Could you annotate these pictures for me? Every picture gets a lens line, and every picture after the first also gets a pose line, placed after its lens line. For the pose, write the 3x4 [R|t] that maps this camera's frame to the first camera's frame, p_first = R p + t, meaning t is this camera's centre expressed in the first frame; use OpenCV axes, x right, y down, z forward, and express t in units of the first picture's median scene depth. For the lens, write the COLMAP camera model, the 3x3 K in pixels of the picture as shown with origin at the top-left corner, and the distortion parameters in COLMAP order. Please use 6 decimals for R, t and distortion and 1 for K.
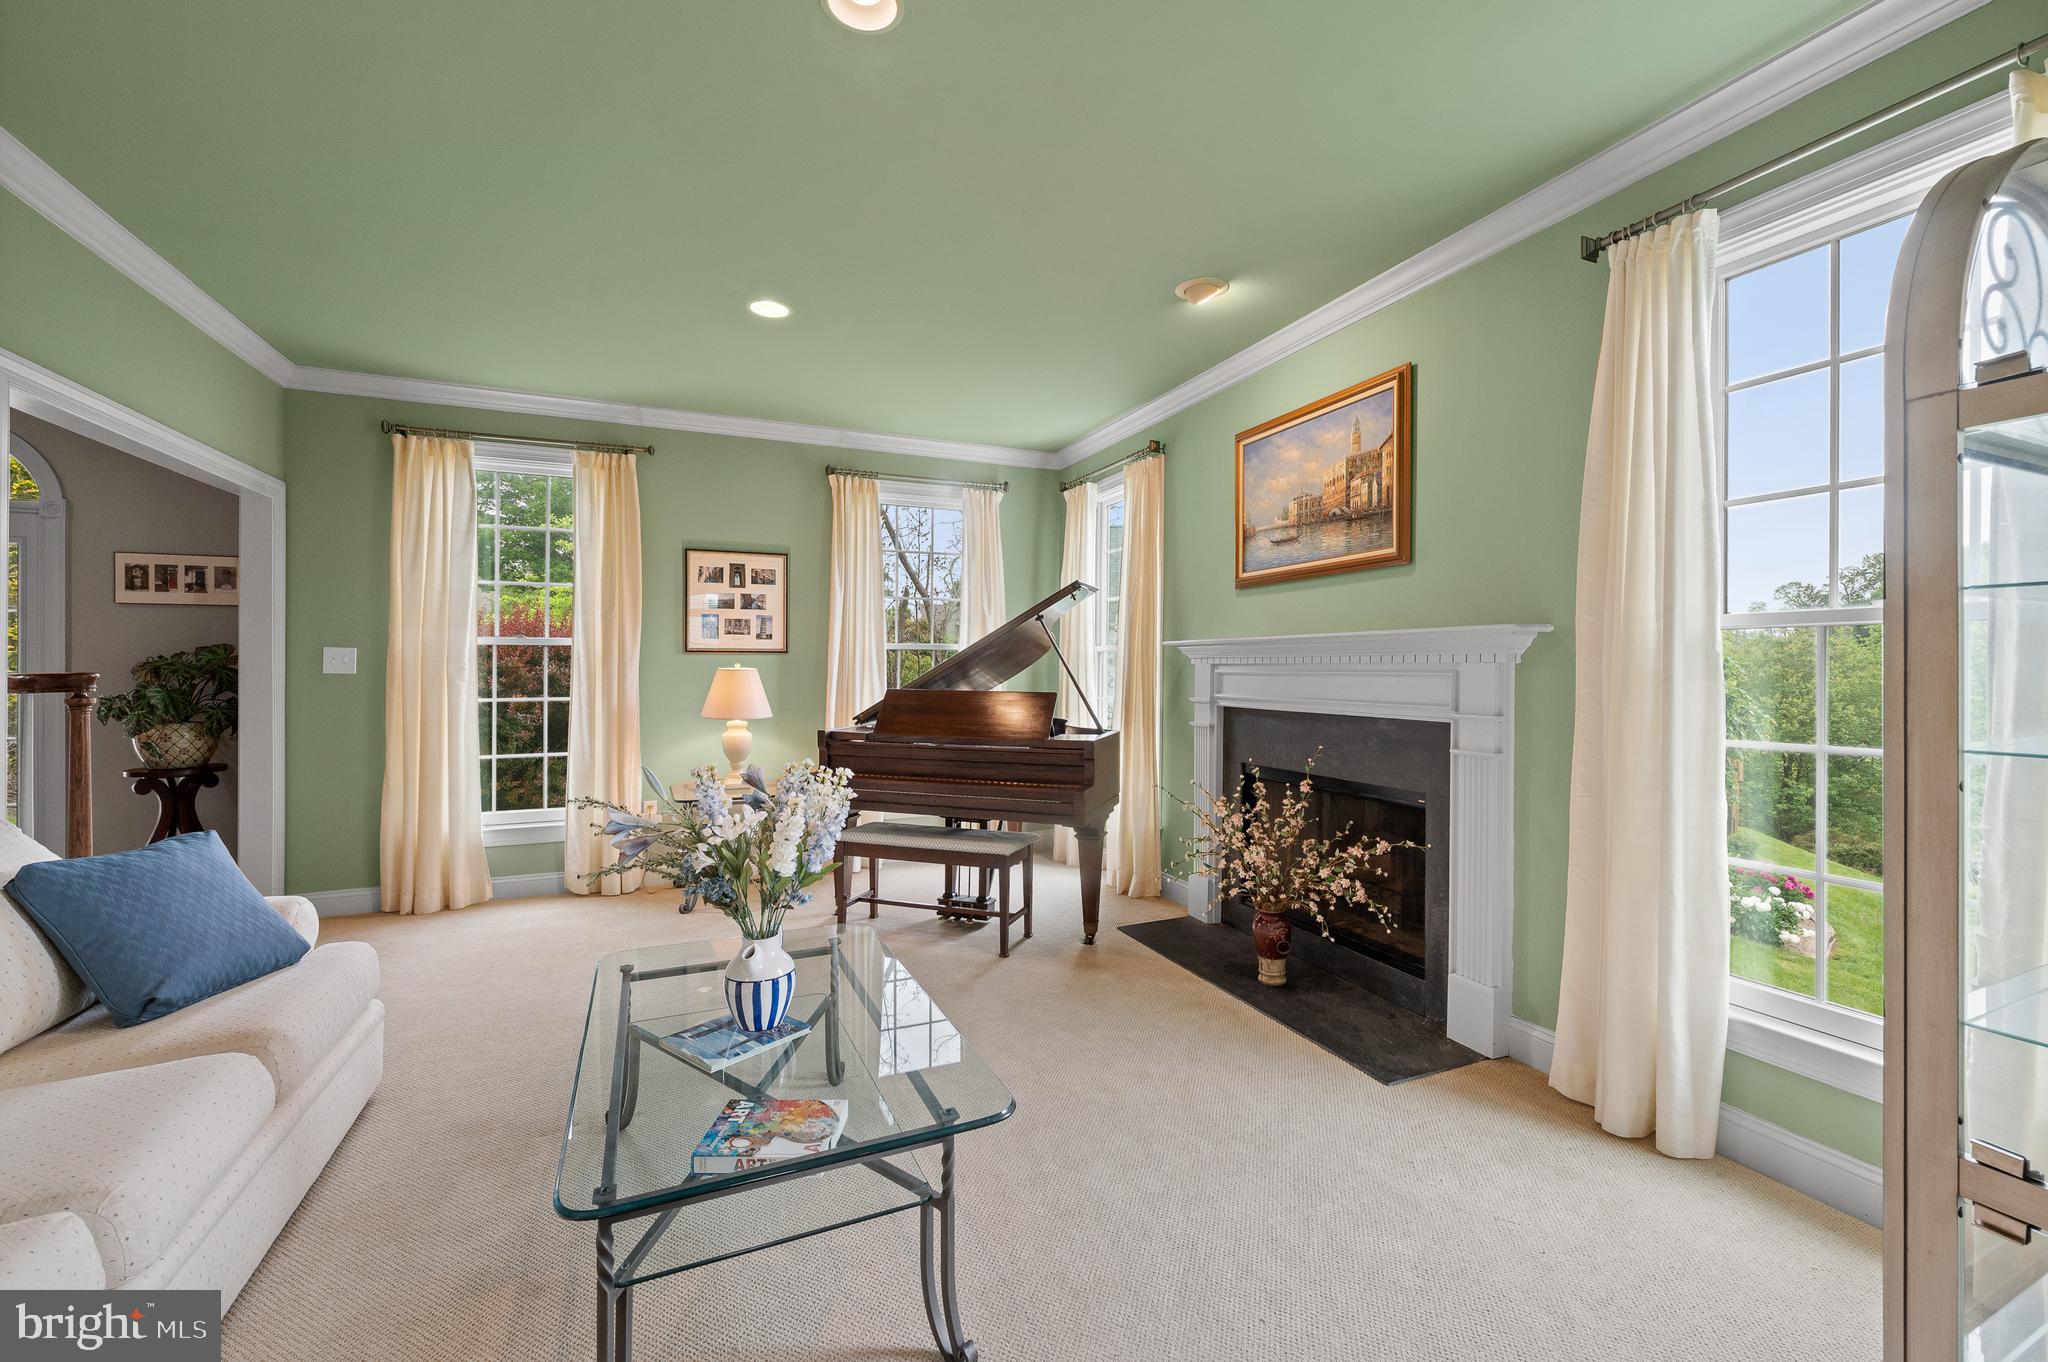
lens RADIAL K [[816.9, 0, 1029.5], [0, 816.9, 683.0], [0, 0, 1]] dist [-0.000367, 0.000131]
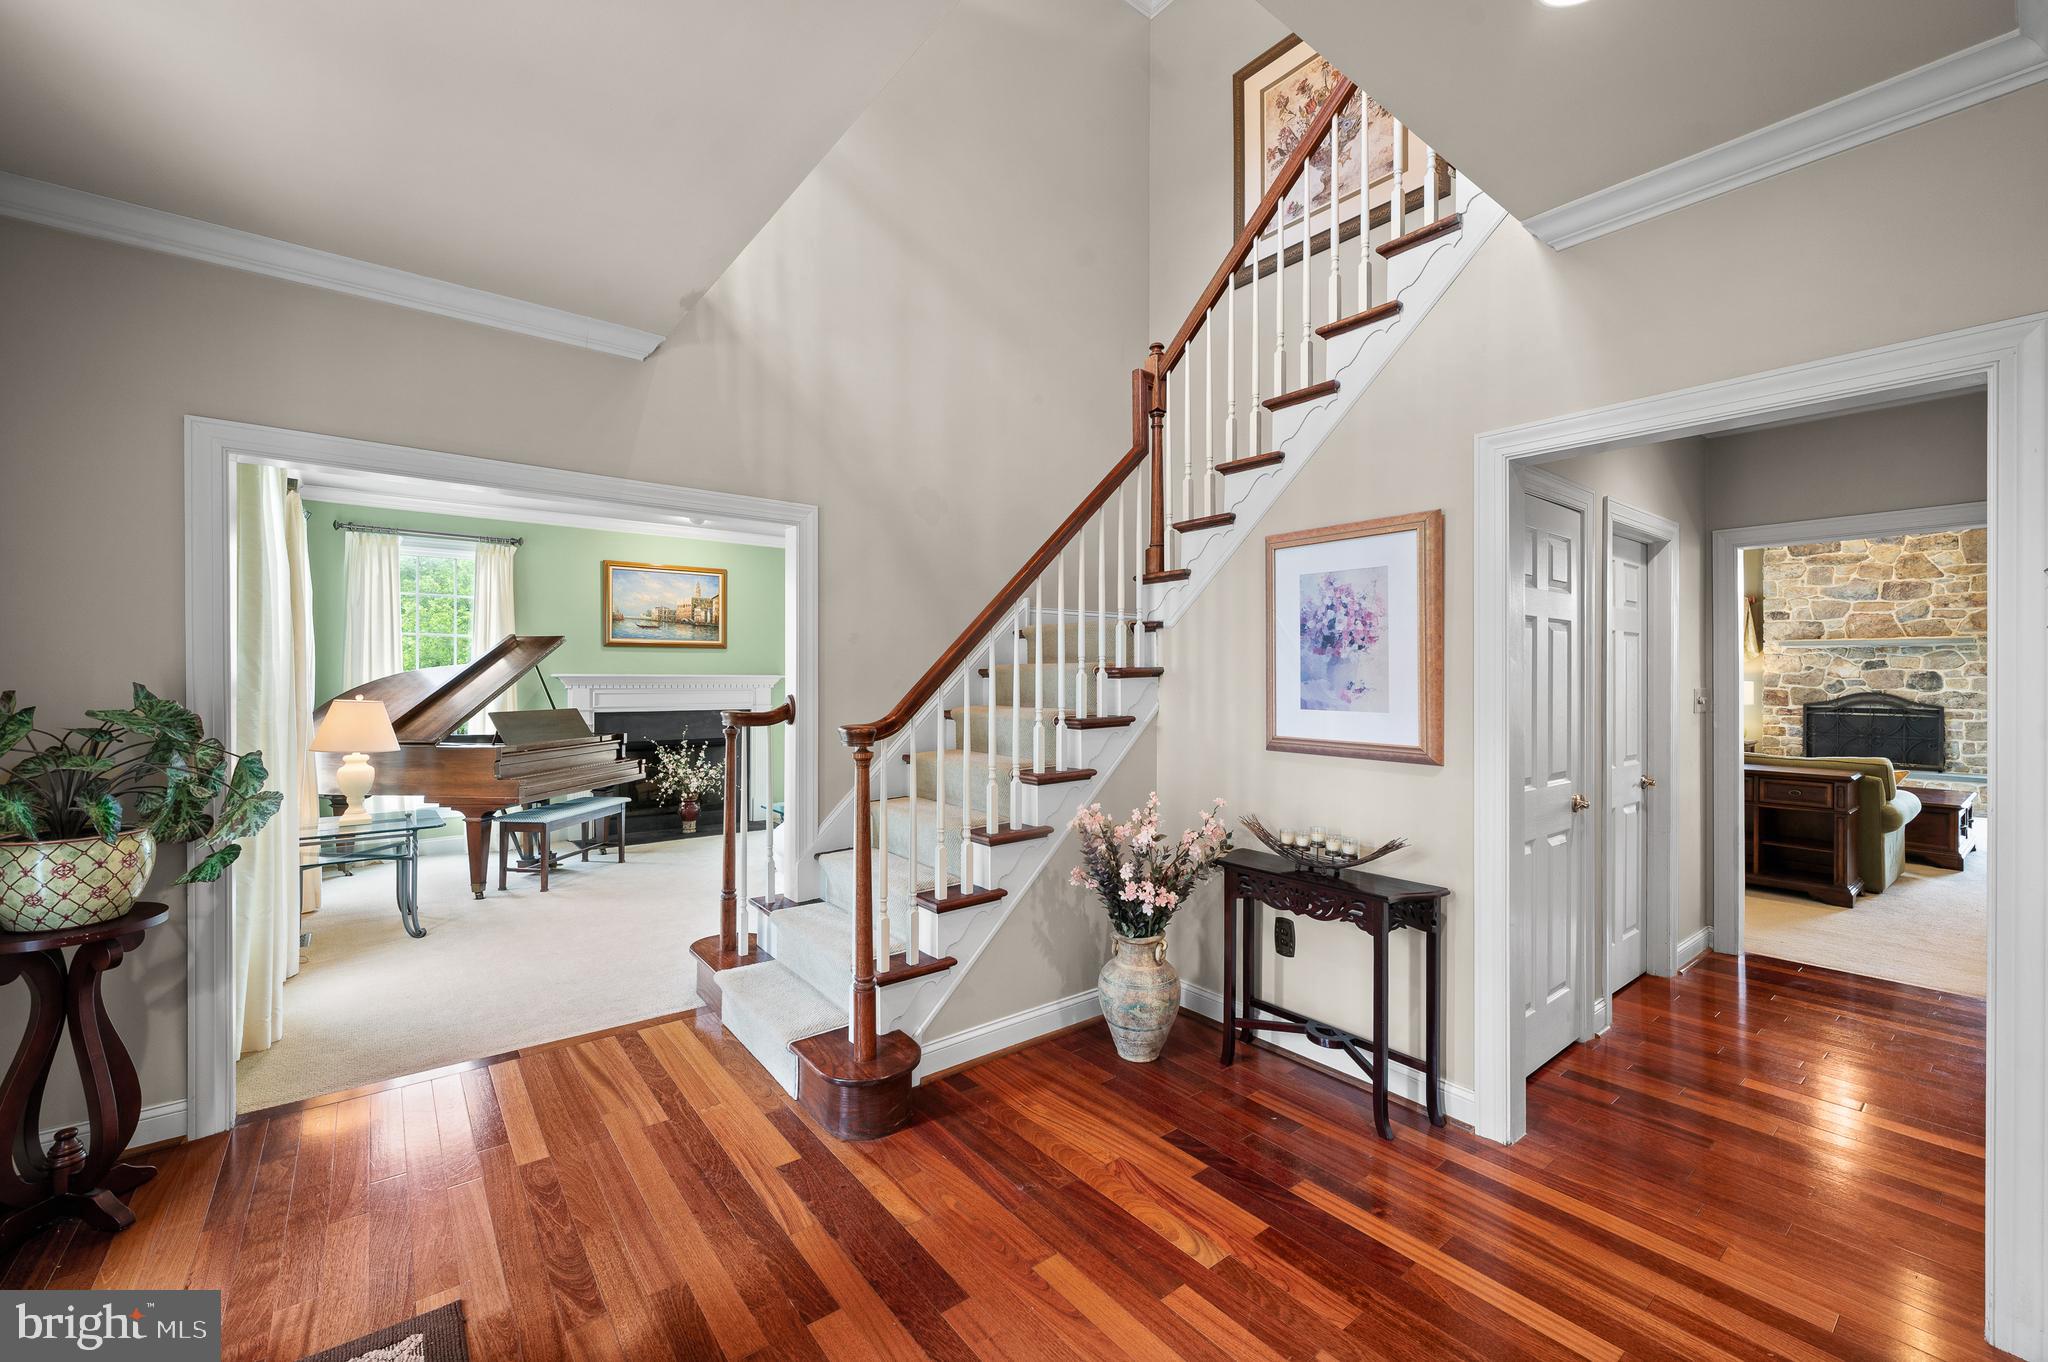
lens RADIAL K [[829.4, 0, 1031.4], [0, 829.4, 673.5], [0, 0, 1]] dist [0.000013, 0.000058]
pose [[-0.241426, -0.005771, 0.970402, -1.912298], [0.014458, 0.999850, 0.009543, -0.065617], [-0.970312, 0.016334, -0.241306, 0.584630]]
